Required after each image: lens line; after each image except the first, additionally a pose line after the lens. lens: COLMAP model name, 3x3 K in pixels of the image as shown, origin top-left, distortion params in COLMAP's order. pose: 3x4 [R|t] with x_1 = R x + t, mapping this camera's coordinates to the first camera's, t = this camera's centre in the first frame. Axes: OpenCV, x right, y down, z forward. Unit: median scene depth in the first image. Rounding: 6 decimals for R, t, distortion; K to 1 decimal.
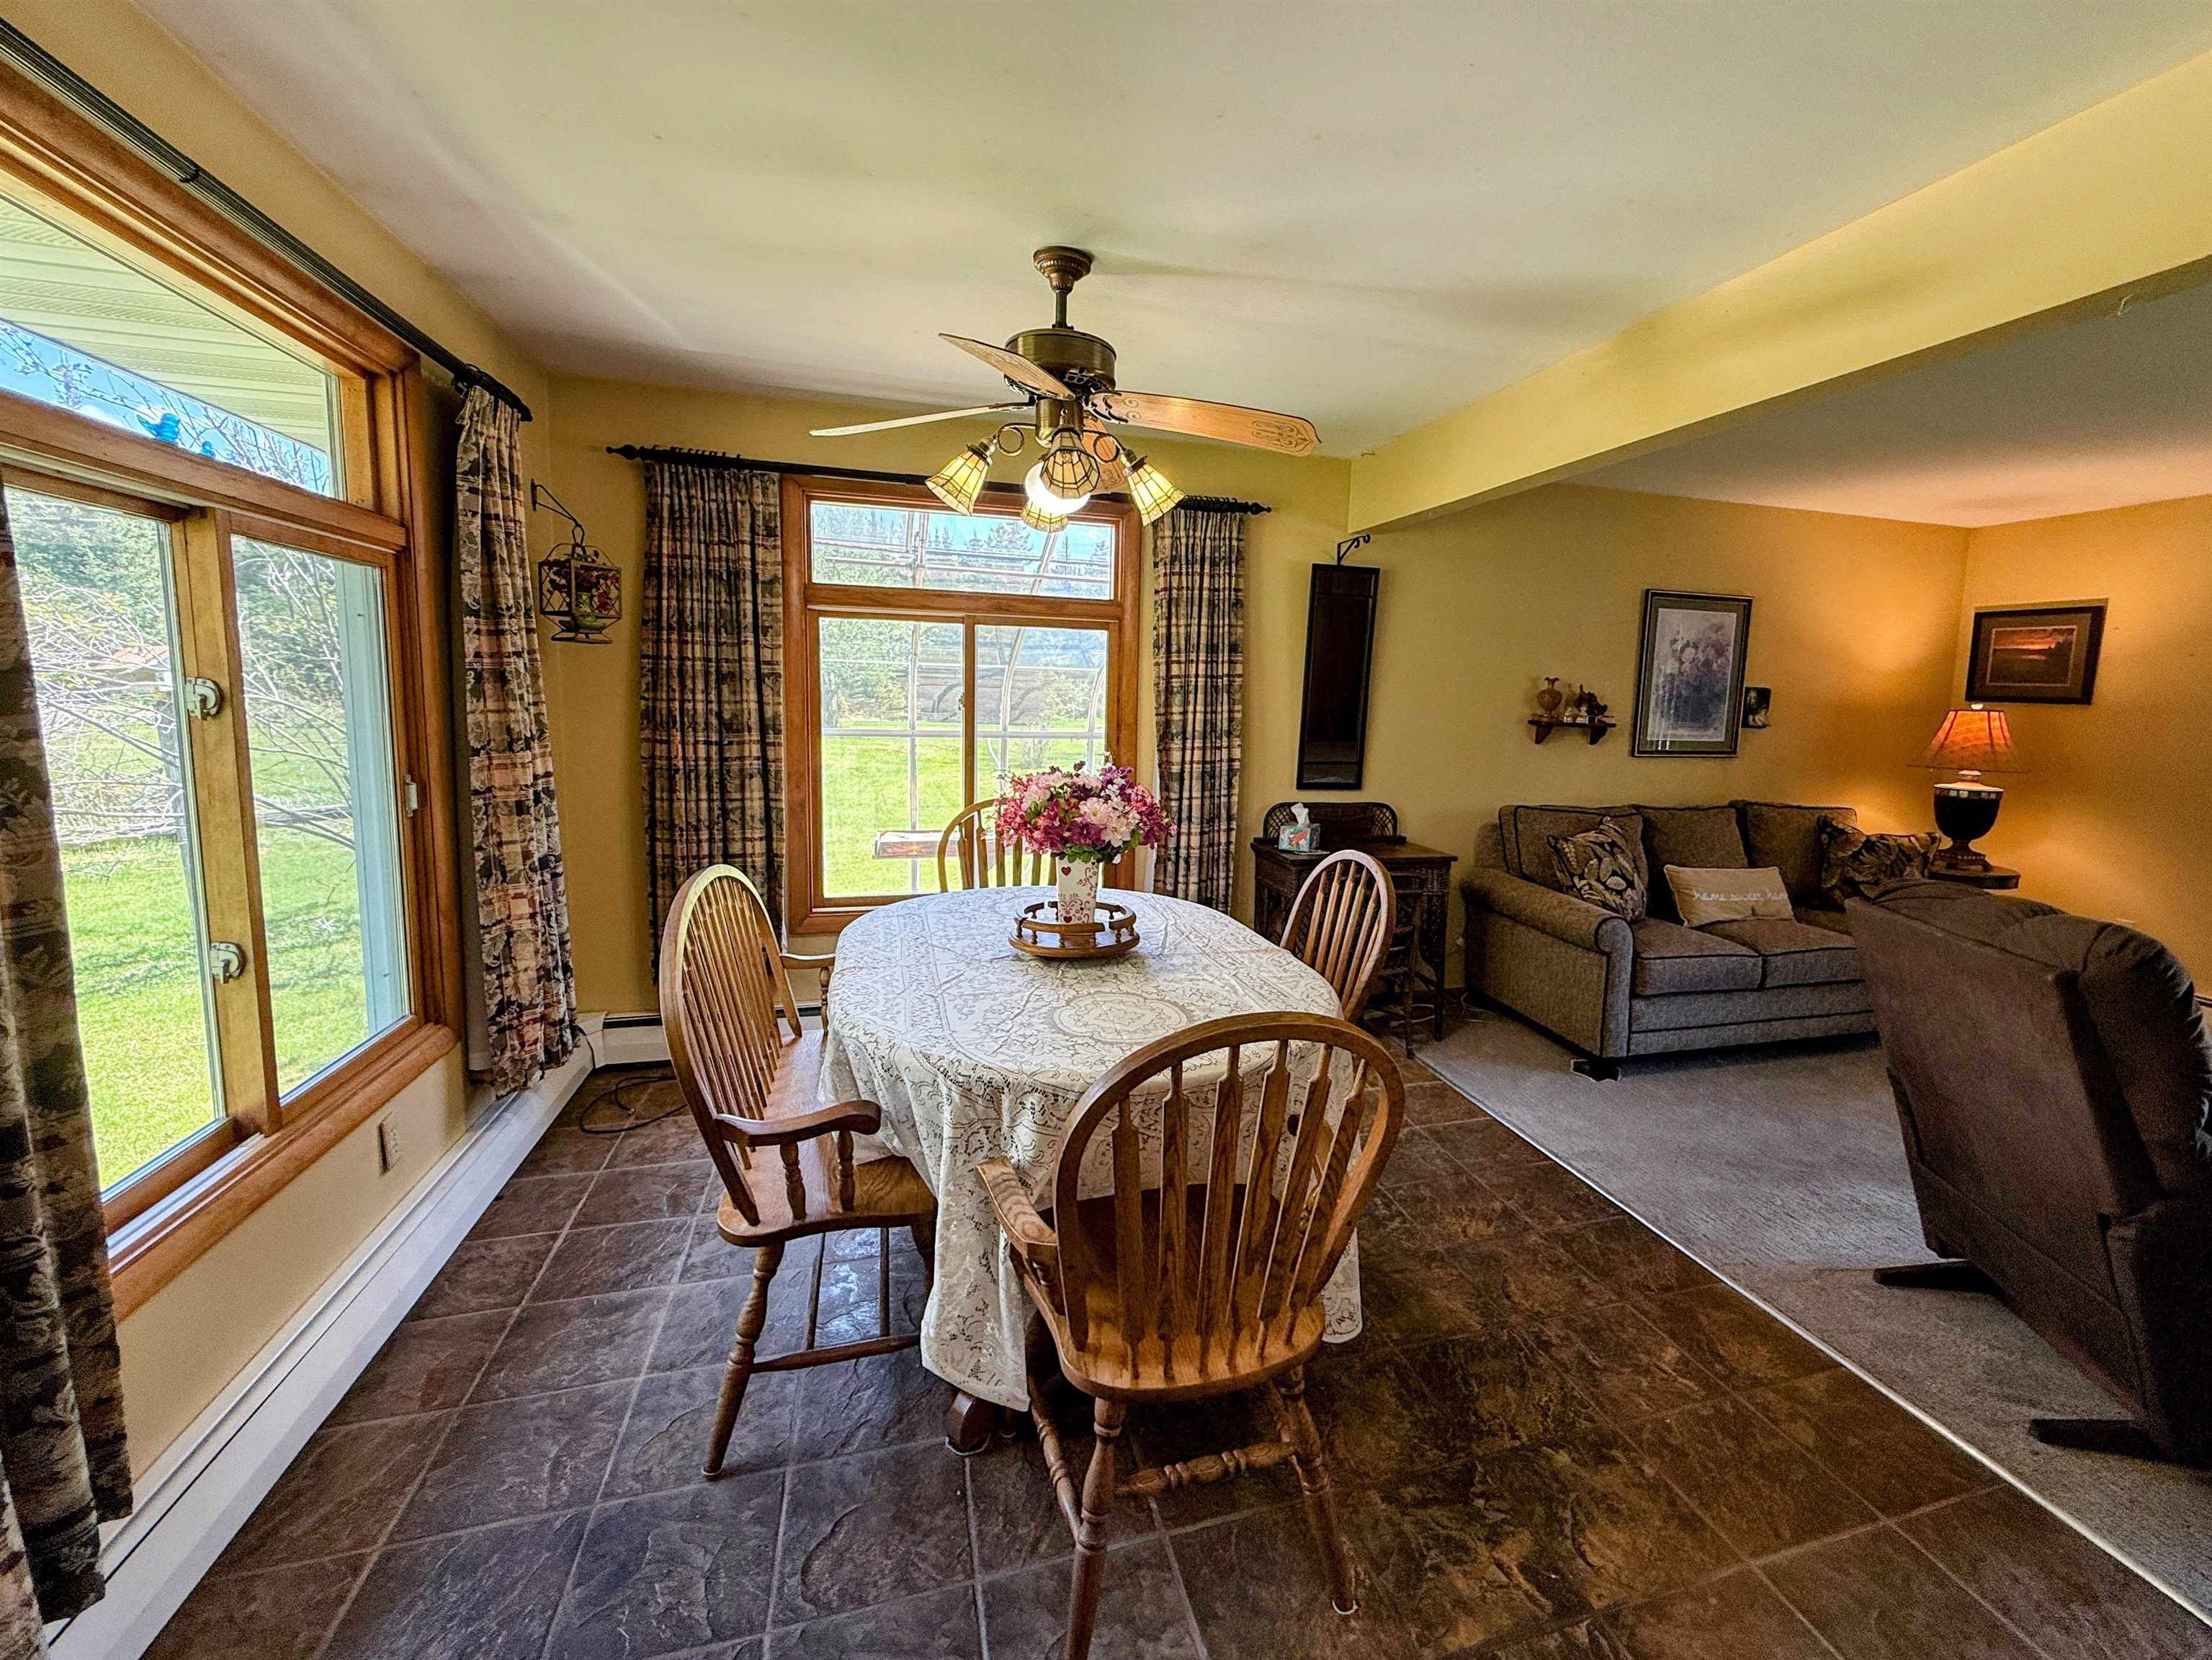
lens RADIAL K [[904.0, 0, 1150.4], [0, 904.0, 790.1], [0, 0, 1]] dist [-0.000910, 0.001031]
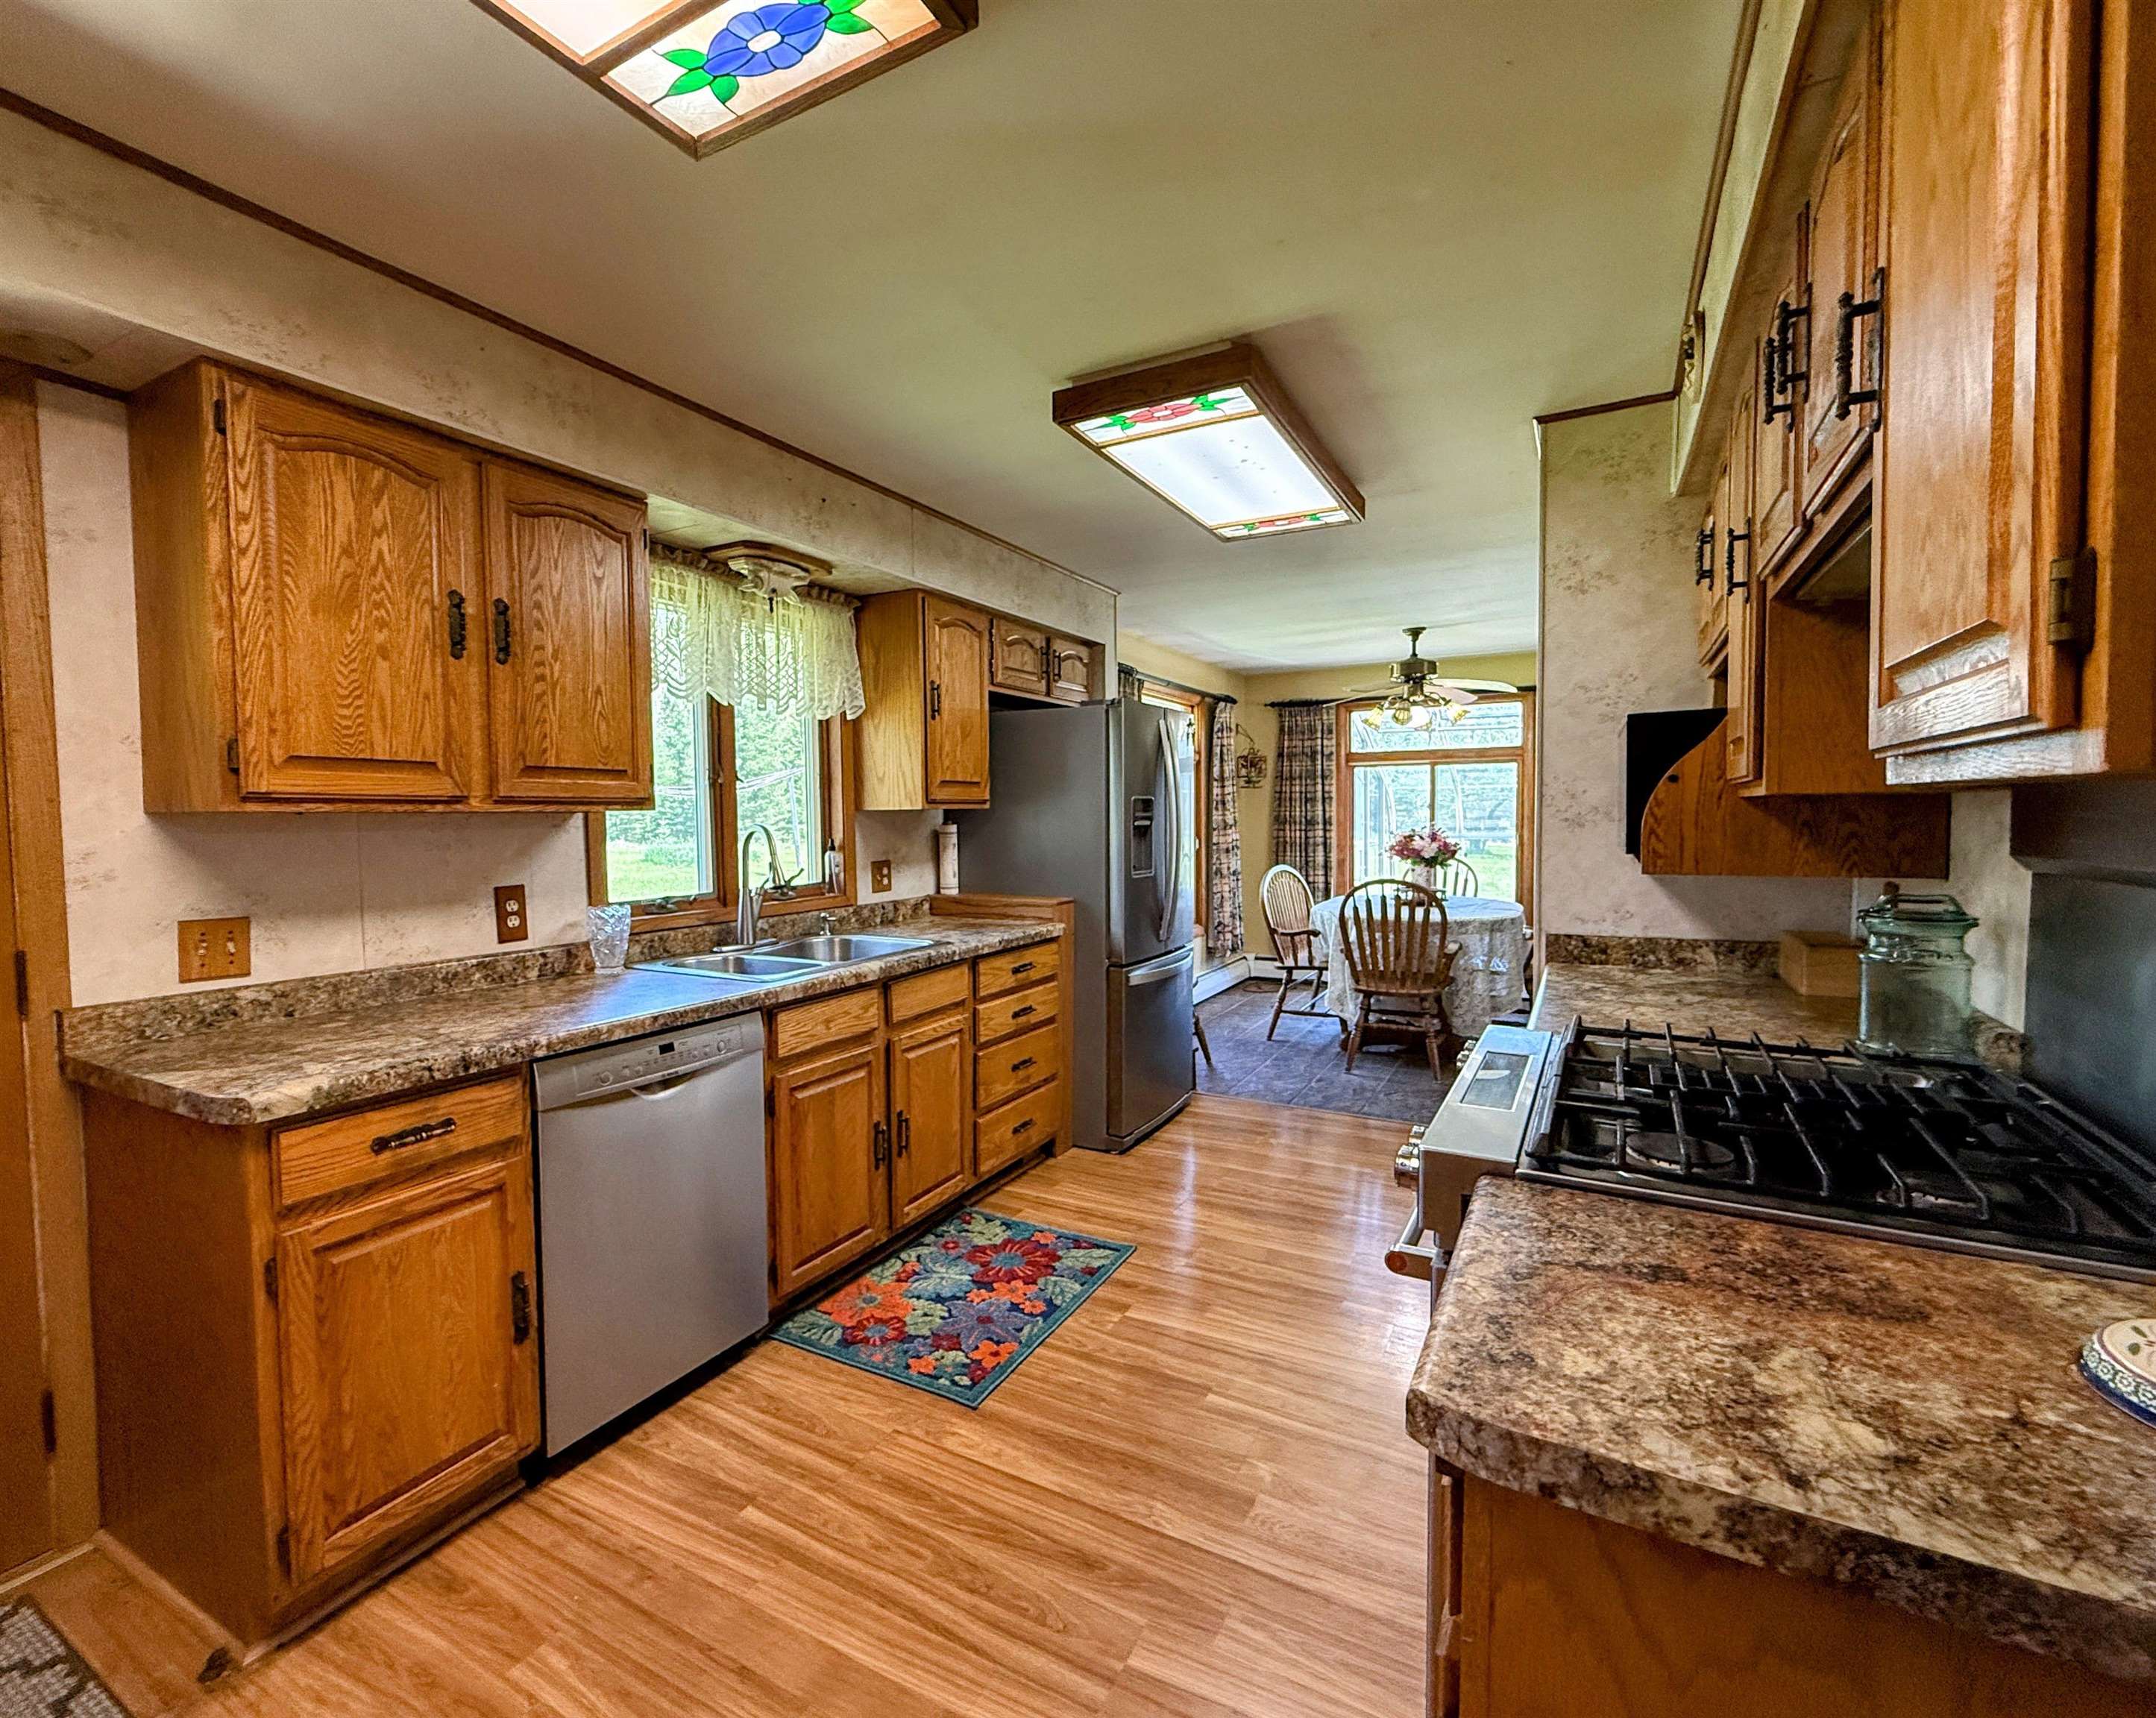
lens RADIAL K [[998.5, 0, 1016.4], [0, 998.5, 861.4], [0, 0, 1]] dist [-0.000066, -0.000085]
pose [[0.682850, -0.001481, -0.730557, 1.009744], [-0.049492, 0.997607, -0.048282, 0.217982], [0.728880, 0.069126, 0.681143, -1.430456]]
